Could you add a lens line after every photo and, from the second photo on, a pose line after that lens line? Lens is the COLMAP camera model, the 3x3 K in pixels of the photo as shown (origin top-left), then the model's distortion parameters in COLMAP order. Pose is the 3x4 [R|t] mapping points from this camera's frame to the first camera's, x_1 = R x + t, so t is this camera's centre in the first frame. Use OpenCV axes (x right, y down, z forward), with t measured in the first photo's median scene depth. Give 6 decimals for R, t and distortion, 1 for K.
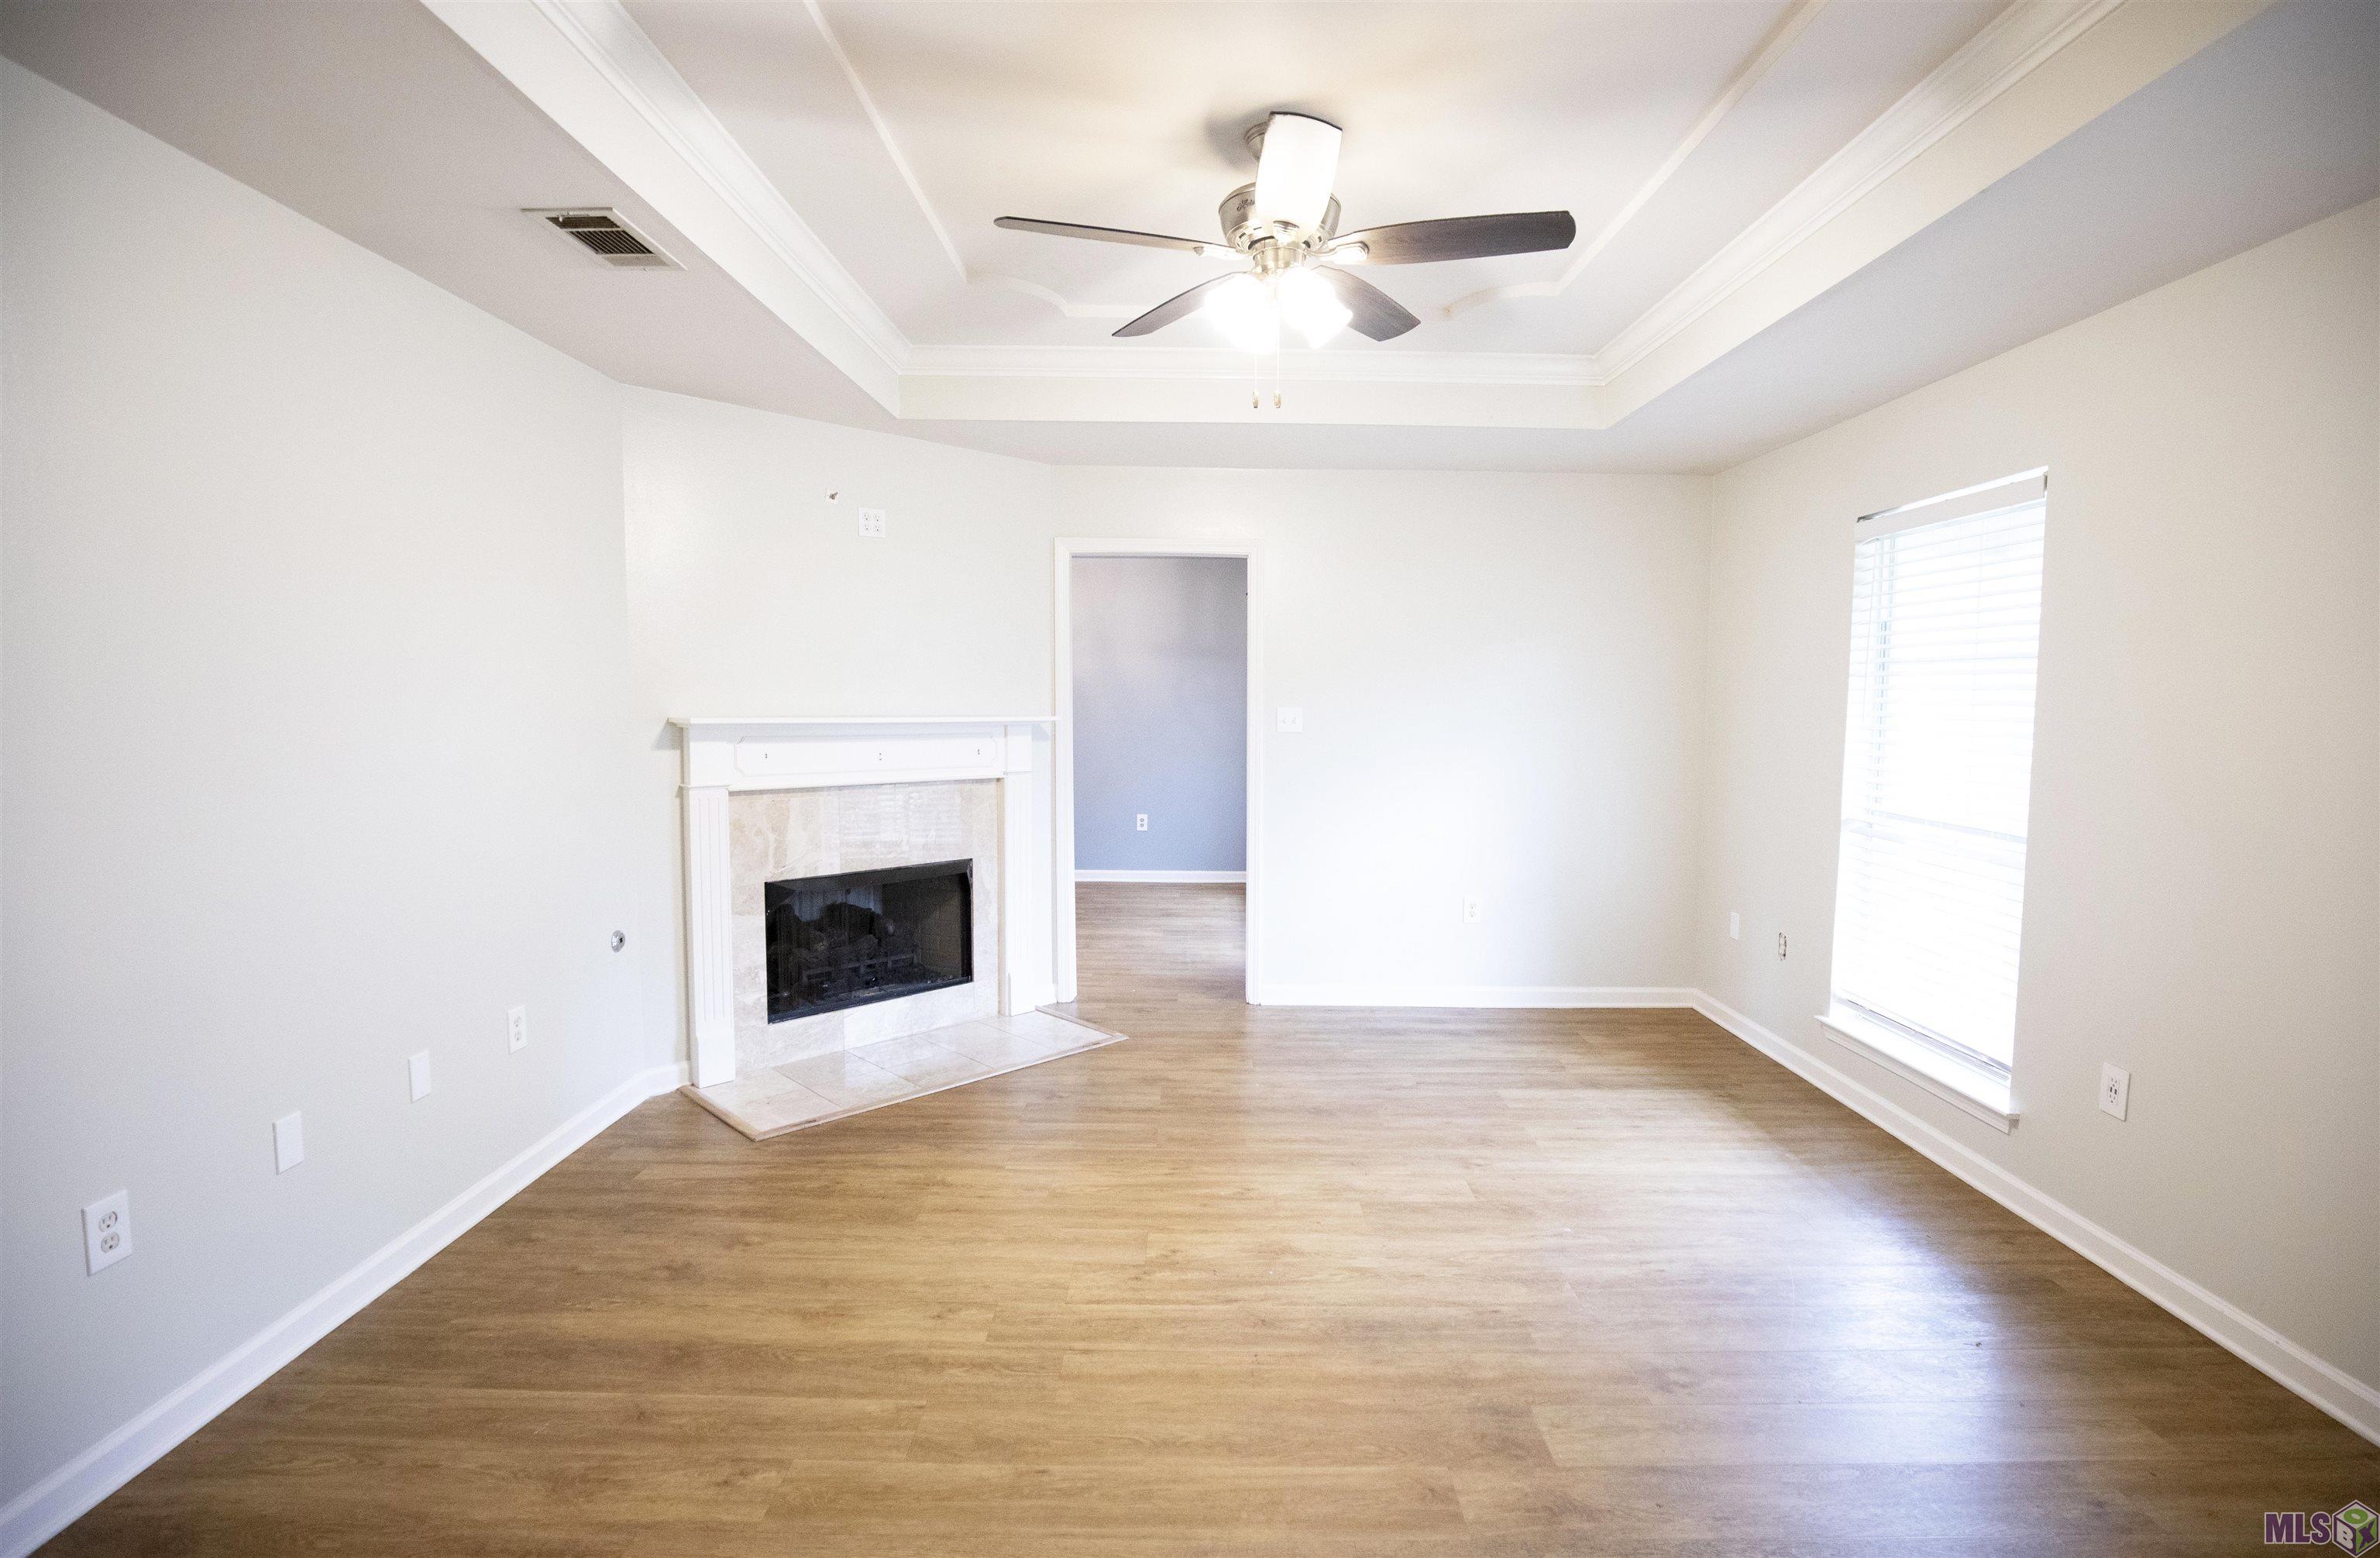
lens RADIAL K [[1098.3, 0, 1191.5], [0, 1098.3, 780.0], [0, 0, 1]] dist [-0.030767, 0.002558]
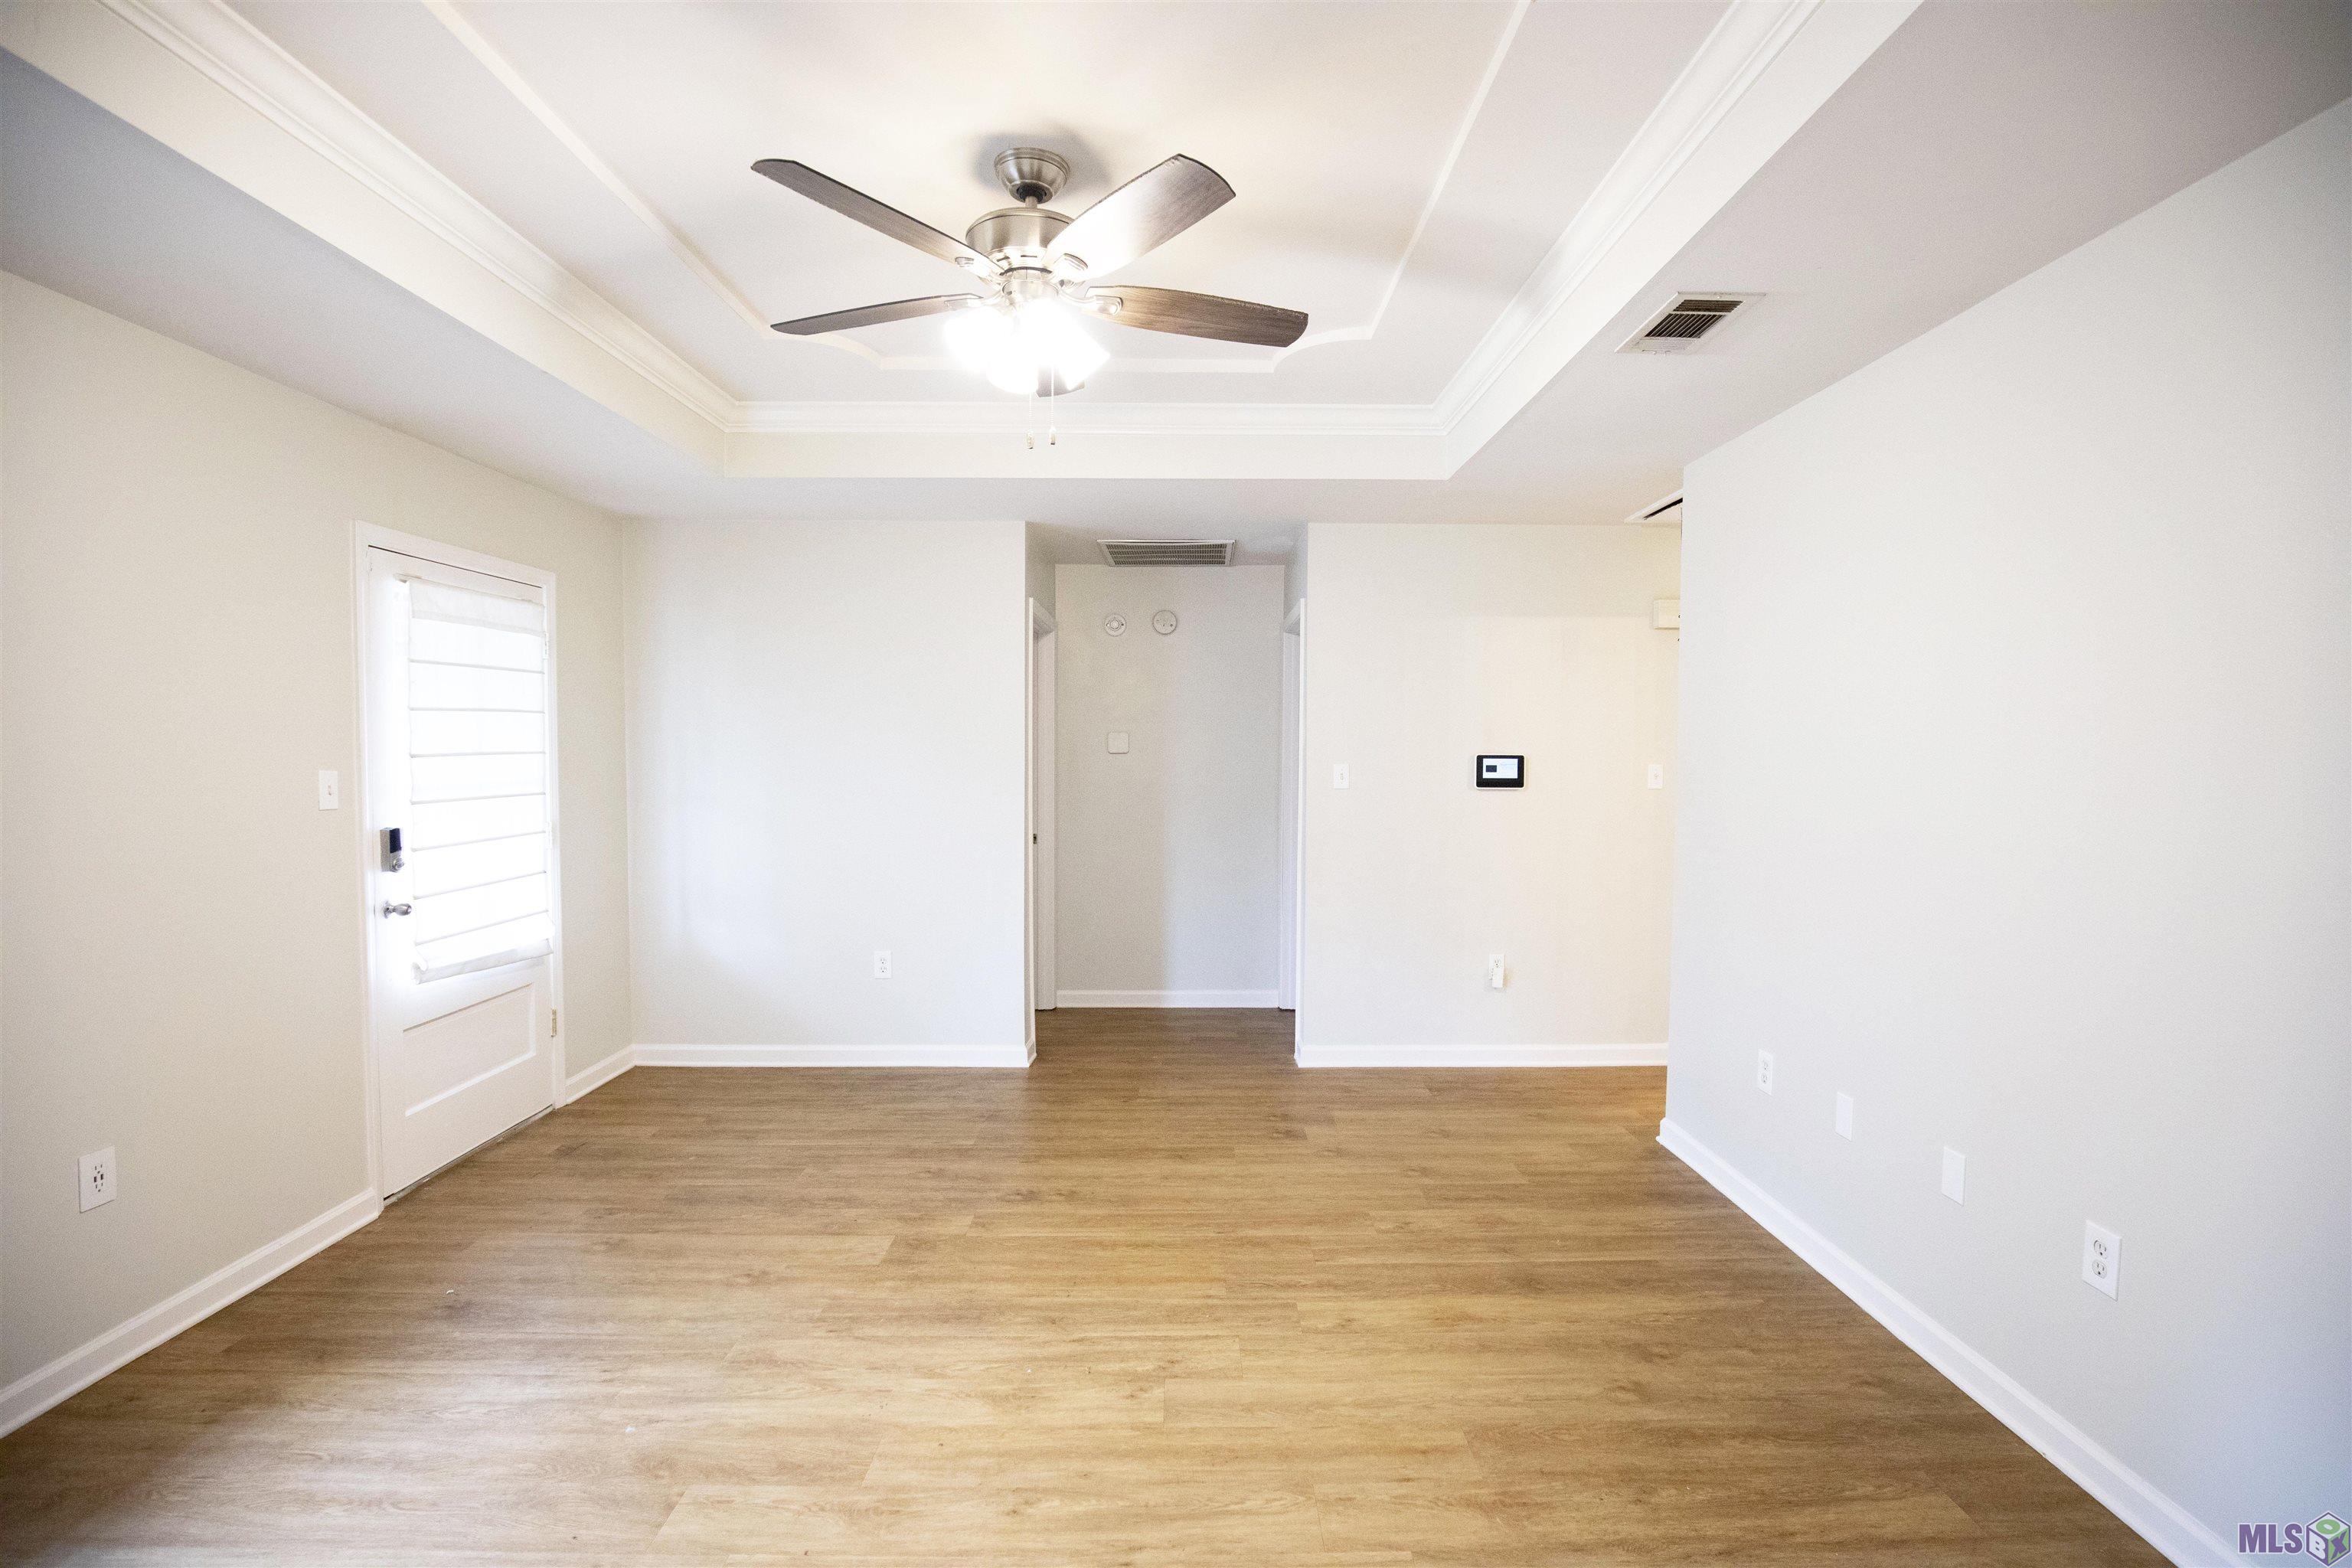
lens RADIAL K [[1065.9, 0, 1188.9], [0, 1065.9, 786.7], [0, 0, 1]] dist [-0.034950, 0.005806]
pose [[-0.999835, -0.010555, -0.014795, -0.039267], [-0.012196, 0.993218, 0.115627, -0.131475], [0.013474, 0.115789, -0.993182, 1.601940]]
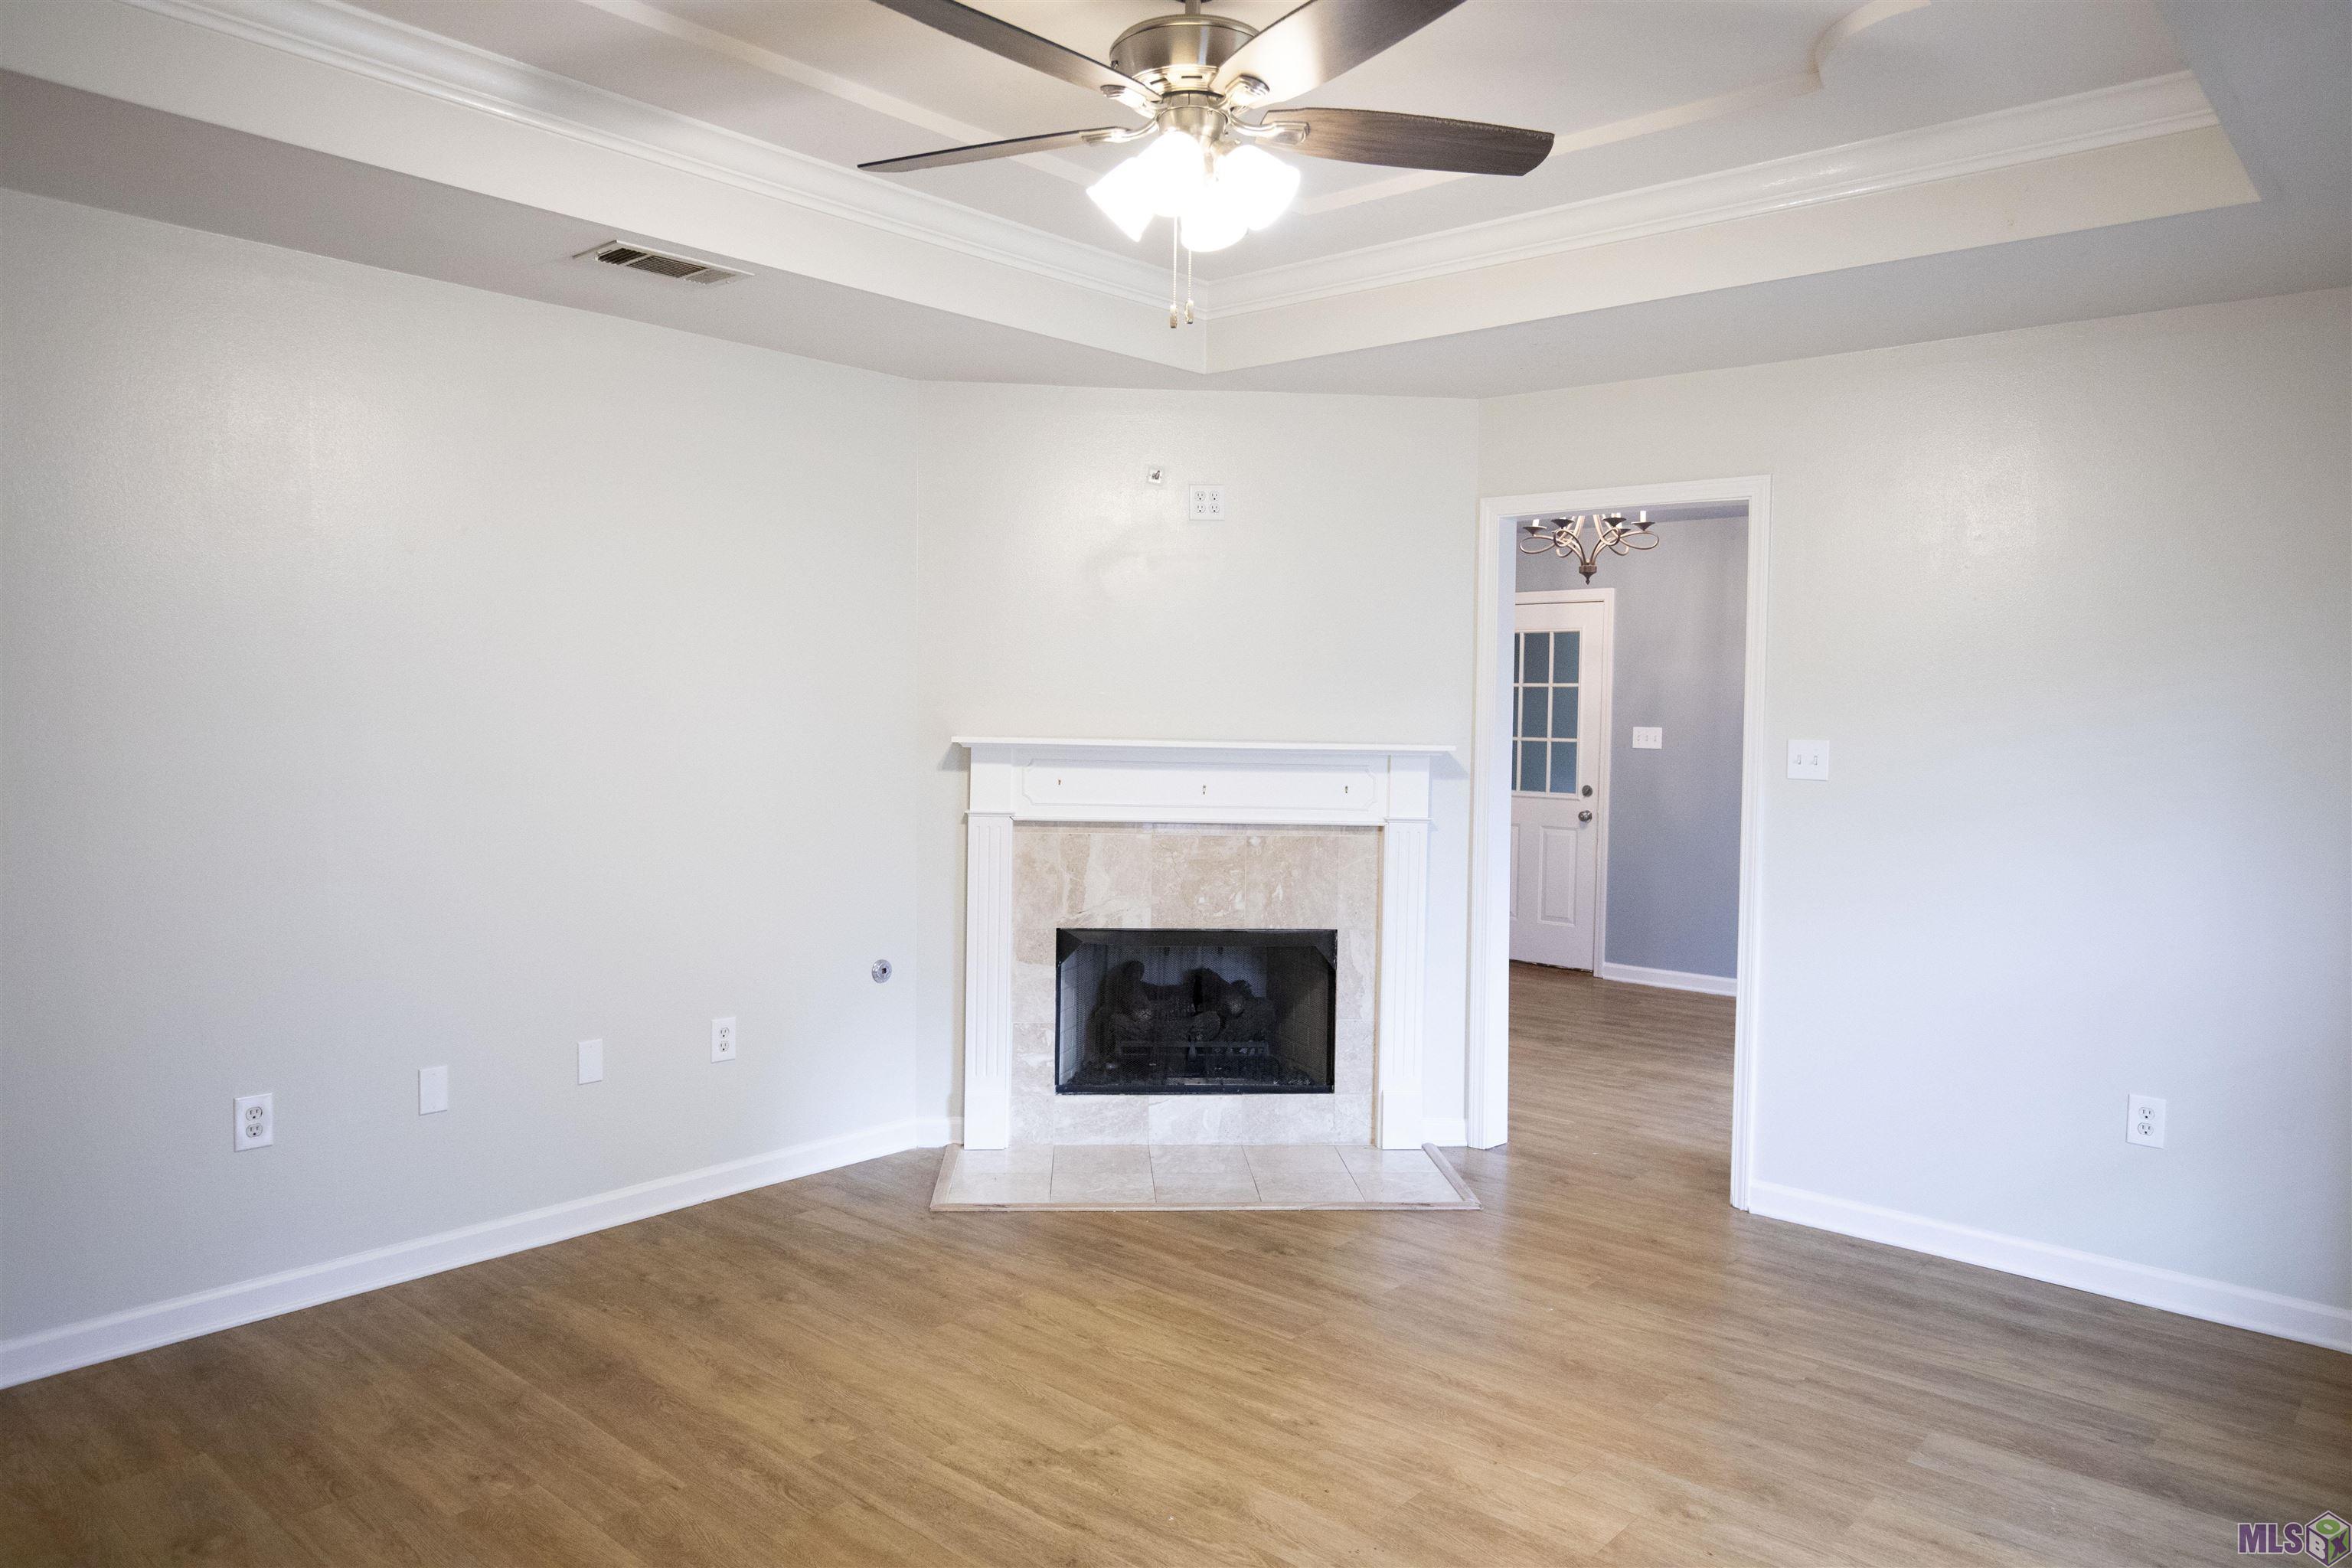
lens RADIAL K [[1526.5, 0, 1197.4], [0, 1526.5, 777.1], [0, 0, 1]] dist [0.003459, -0.005000]
pose [[0.757423, 0.033207, -0.652080, 0.628593], [-0.059005, 0.998101, -0.017710, -0.014419], [0.650253, 0.051890, 0.757944, 0.198113]]
